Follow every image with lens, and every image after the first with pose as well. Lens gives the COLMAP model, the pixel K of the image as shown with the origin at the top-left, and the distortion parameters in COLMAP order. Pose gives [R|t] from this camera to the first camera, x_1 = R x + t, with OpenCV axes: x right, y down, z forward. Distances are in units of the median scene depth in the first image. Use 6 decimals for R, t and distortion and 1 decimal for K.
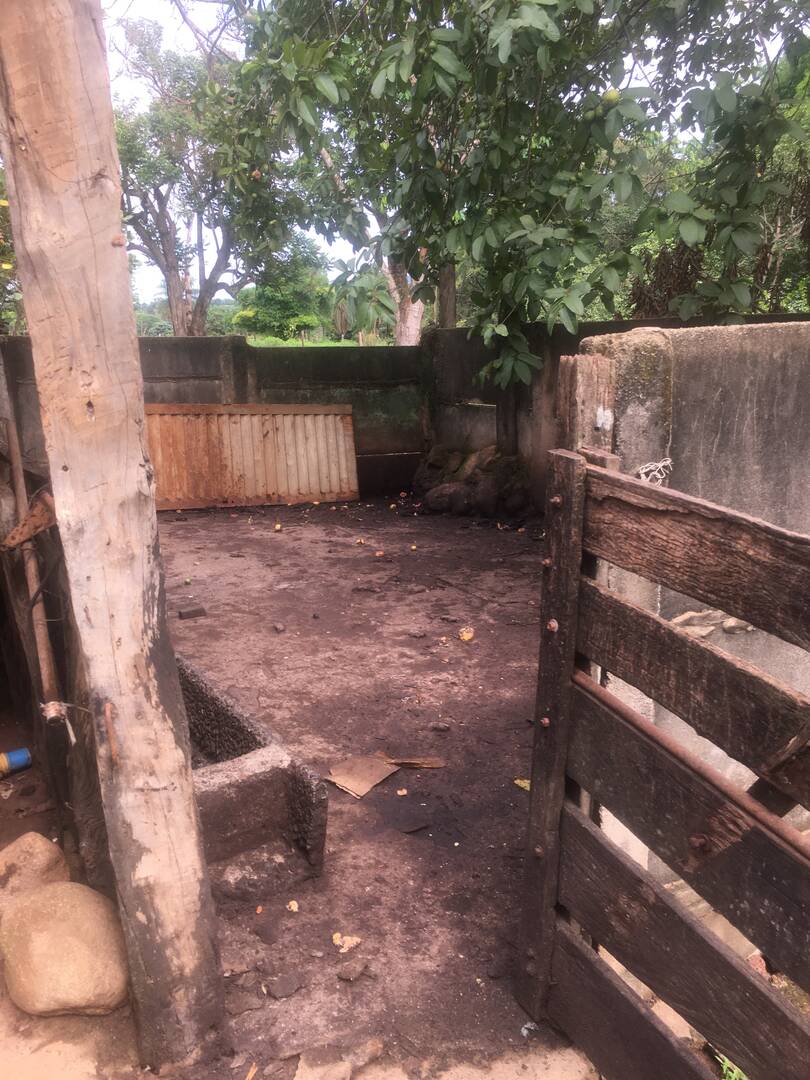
lens RADIAL K [[921.4, 0, 399.9], [0, 921.4, 539.0], [0, 0, 1]] dist [0.070696, -0.096474]
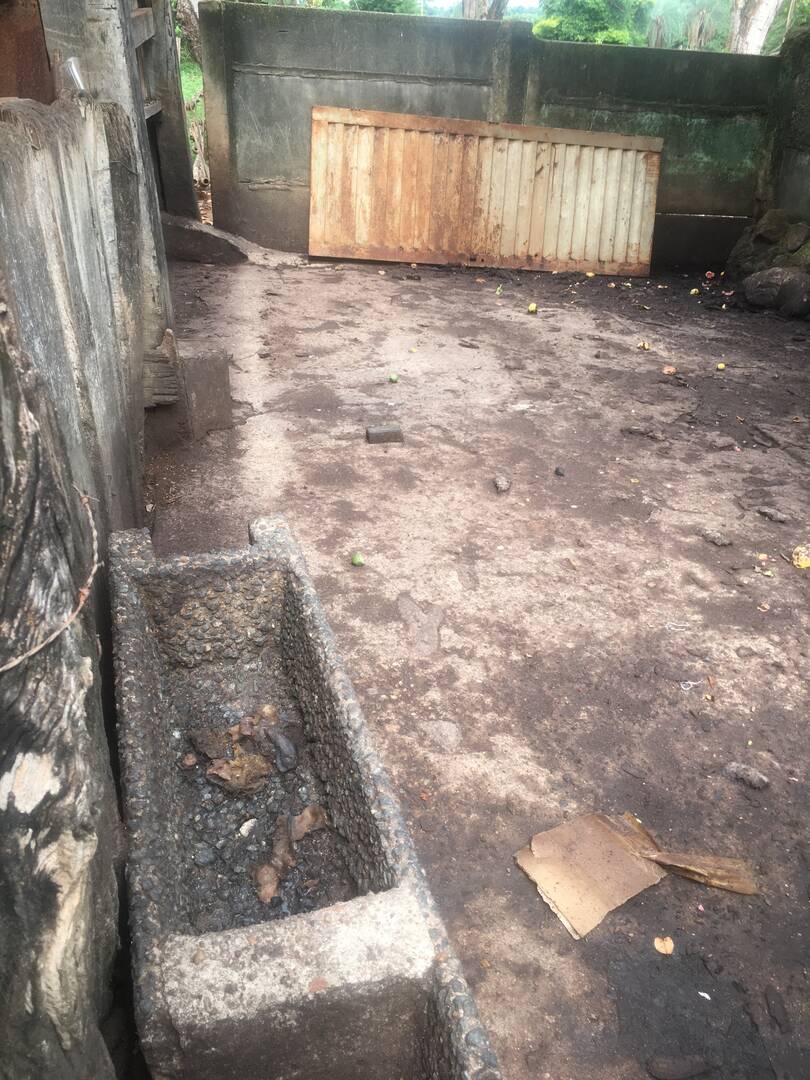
lens RADIAL K [[921.4, 0, 412.2], [0, 921.4, 532.4], [0, 0, 1]] dist [0.070696, -0.096474]
pose [[0.956984, 0.184311, -0.224077, -0.032888], [-0.121376, 0.955797, 0.267807, -0.035653], [0.263532, -0.229089, 0.937053, 0.313744]]
